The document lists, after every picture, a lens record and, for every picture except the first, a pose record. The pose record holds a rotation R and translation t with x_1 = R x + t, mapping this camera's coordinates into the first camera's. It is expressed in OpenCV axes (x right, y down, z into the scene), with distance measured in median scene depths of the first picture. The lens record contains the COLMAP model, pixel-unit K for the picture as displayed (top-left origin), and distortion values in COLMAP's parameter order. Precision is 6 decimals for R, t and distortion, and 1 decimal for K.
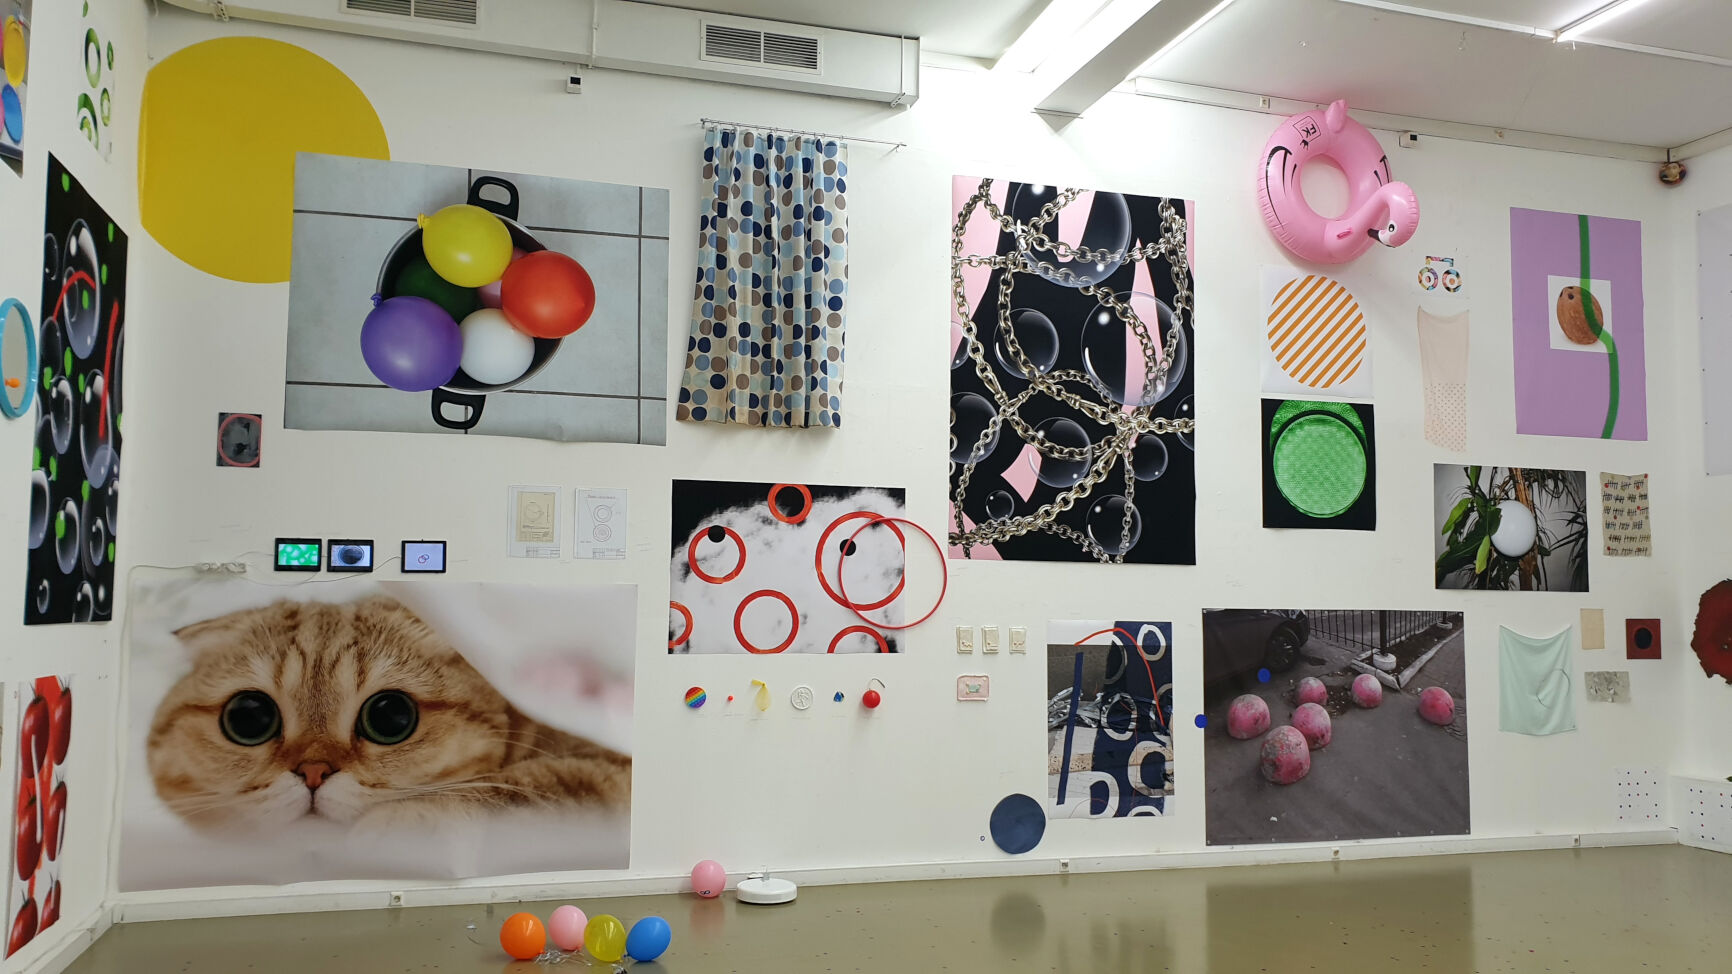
lens RADIAL K [[1350.4, 0, 868.0], [0, 1350.4, 502.7], [0, 0, 1]] dist [0.009235, -0.003012]
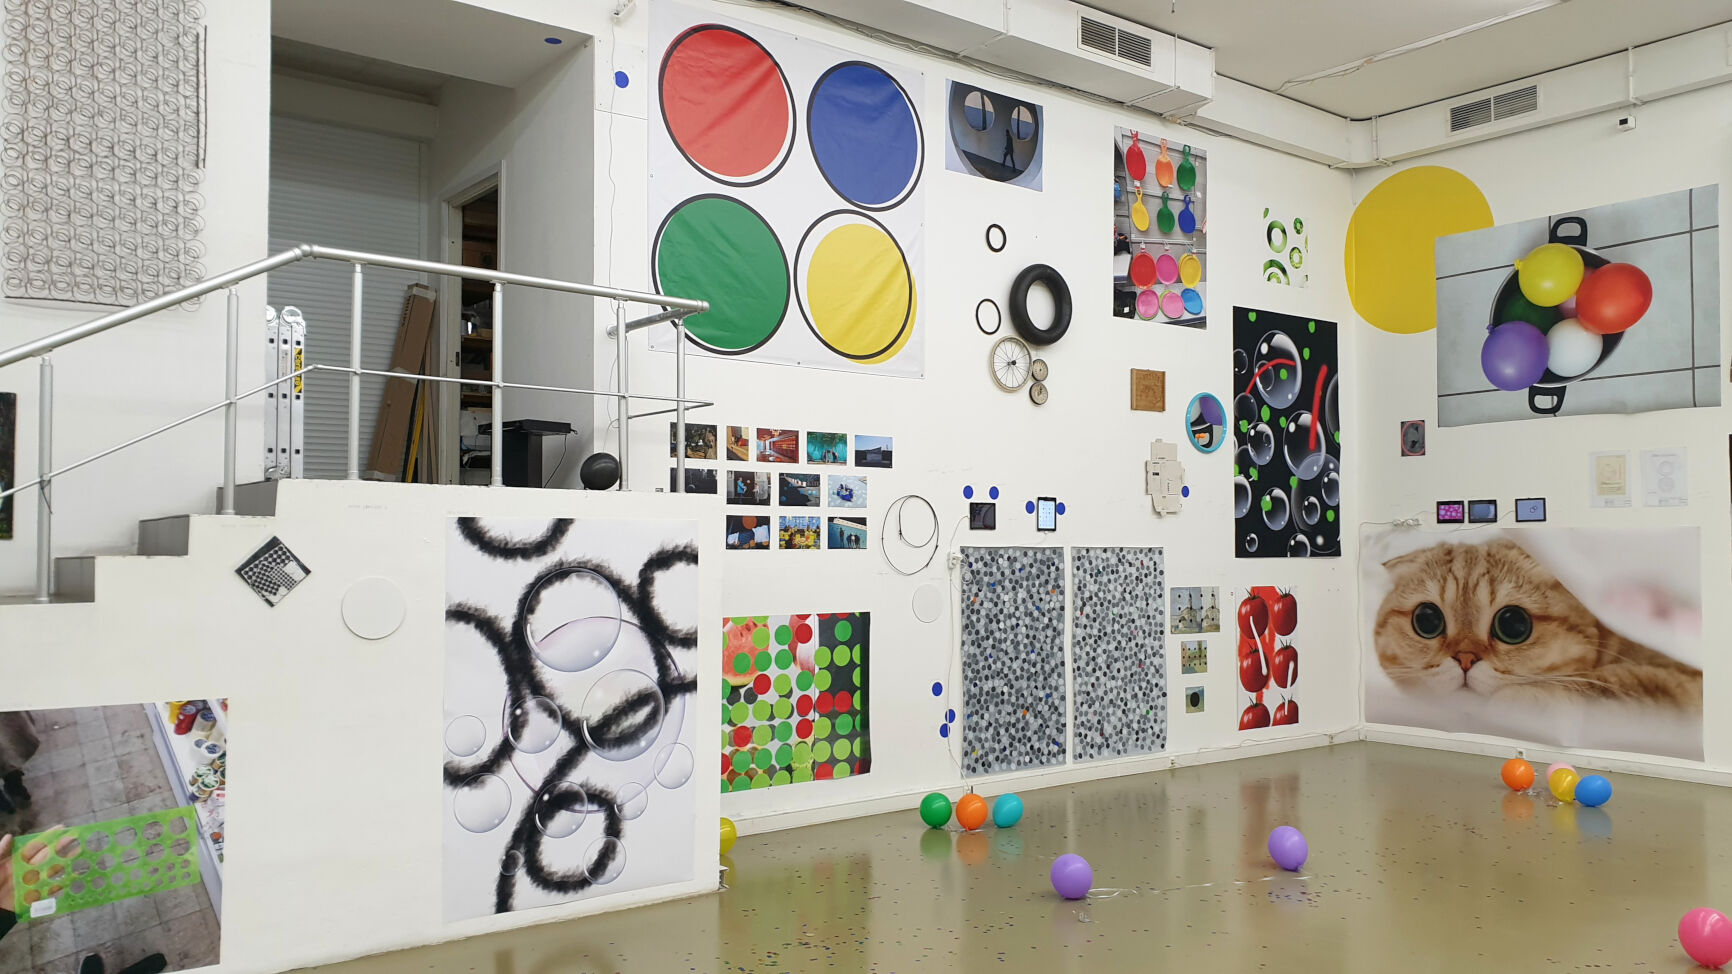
lens RADIAL K [[1318.1, 0, 867.8], [0, 1318.1, 455.2], [0, 0, 1]] dist [0.006678, 0.001683]
pose [[0.352277, -0.075013, -0.932885, 0.700897], [0.079220, 0.995595, -0.050140, -0.001482], [0.932537, -0.056240, 0.356667, -0.104675]]
